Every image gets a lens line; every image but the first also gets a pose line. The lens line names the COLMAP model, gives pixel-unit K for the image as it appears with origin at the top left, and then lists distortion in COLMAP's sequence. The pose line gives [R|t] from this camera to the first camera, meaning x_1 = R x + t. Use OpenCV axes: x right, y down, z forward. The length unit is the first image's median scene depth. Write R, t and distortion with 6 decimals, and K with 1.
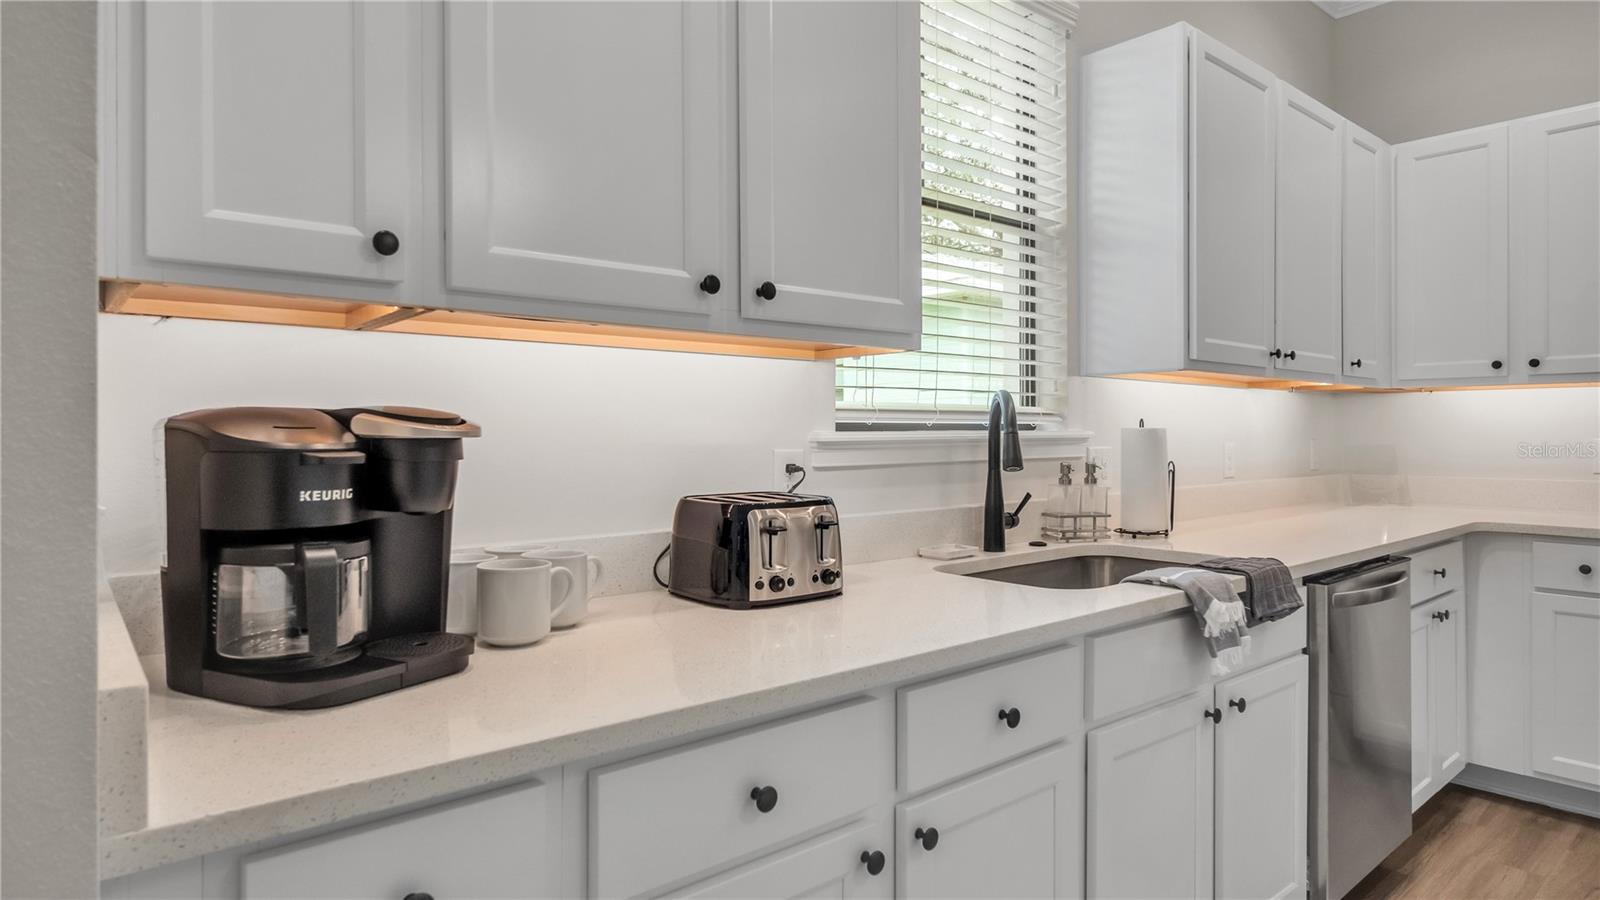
lens RADIAL K [[908.2, 0, 800.7], [0, 908.2, 435.6], [0, 0, 1]] dist [0.002530, 0.000438]
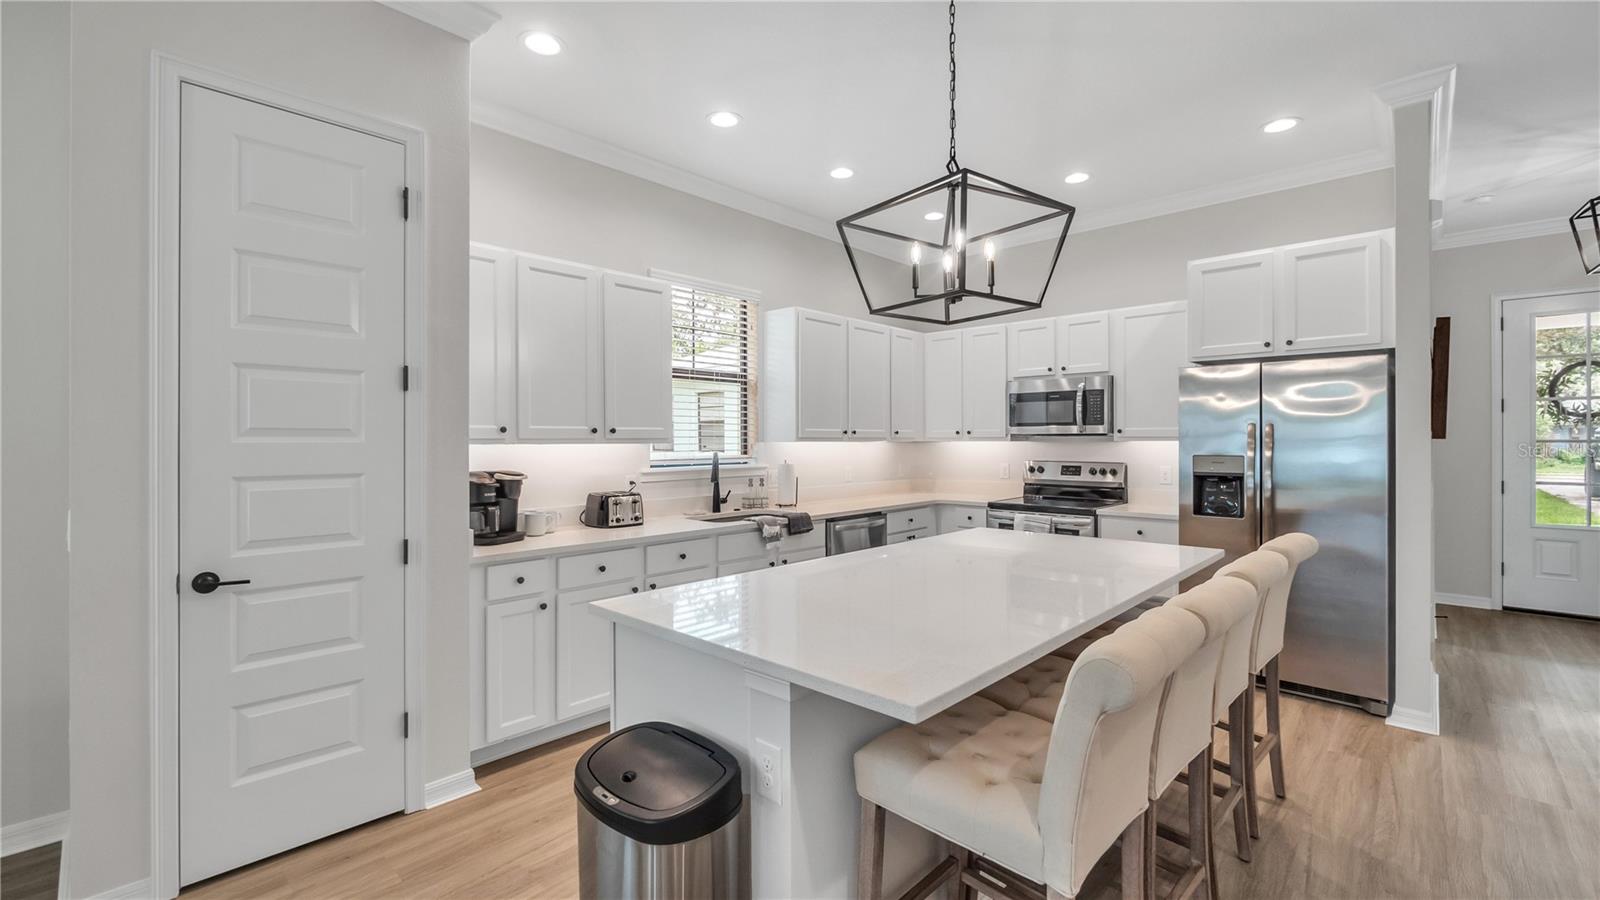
lens RADIAL K [[667.5, 0, 784.7], [0, 667.5, 441.0], [0, 0, 1]] dist [0.000005, 0.000034]
pose [[0.995578, -0.003047, 0.093890, 0.324016], [0.003478, 0.999984, -0.004423, -0.099113], [-0.093875, 0.004730, 0.995573, -1.334309]]
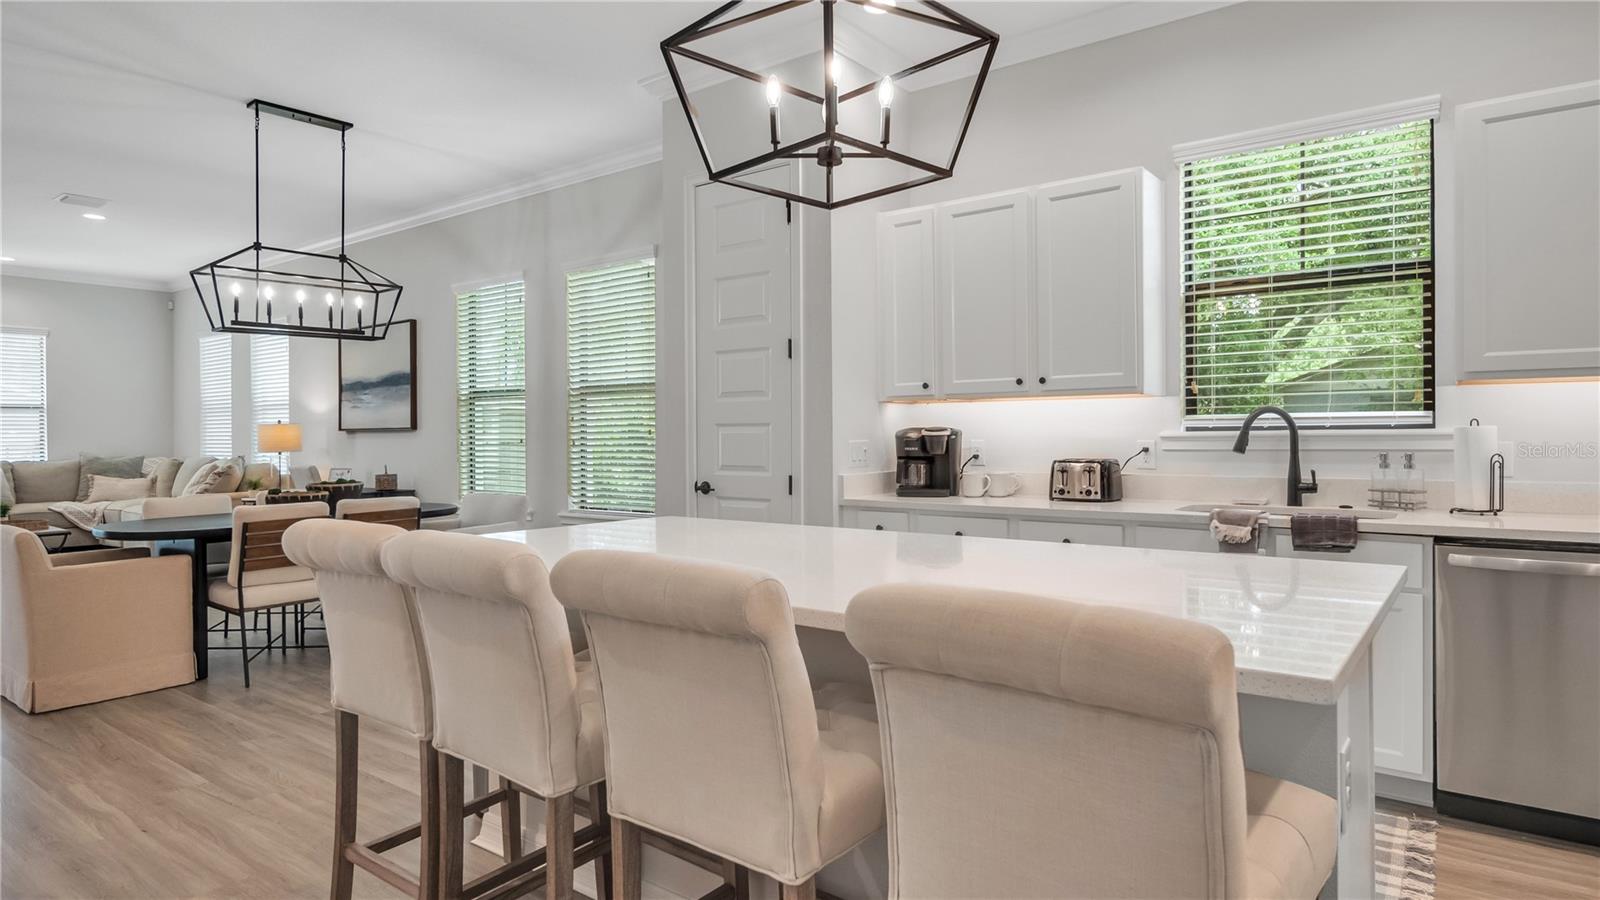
lens RADIAL K [[908.2, 0, 800.7], [0, 908.2, 435.6], [0, 0, 1]] dist [0.002530, 0.000438]
pose [[0.219711, 0.000388, -0.975565, 2.221424], [0.004085, 0.999991, 0.001318, -0.001949], [0.975556, -0.004275, 0.219708, -0.265883]]
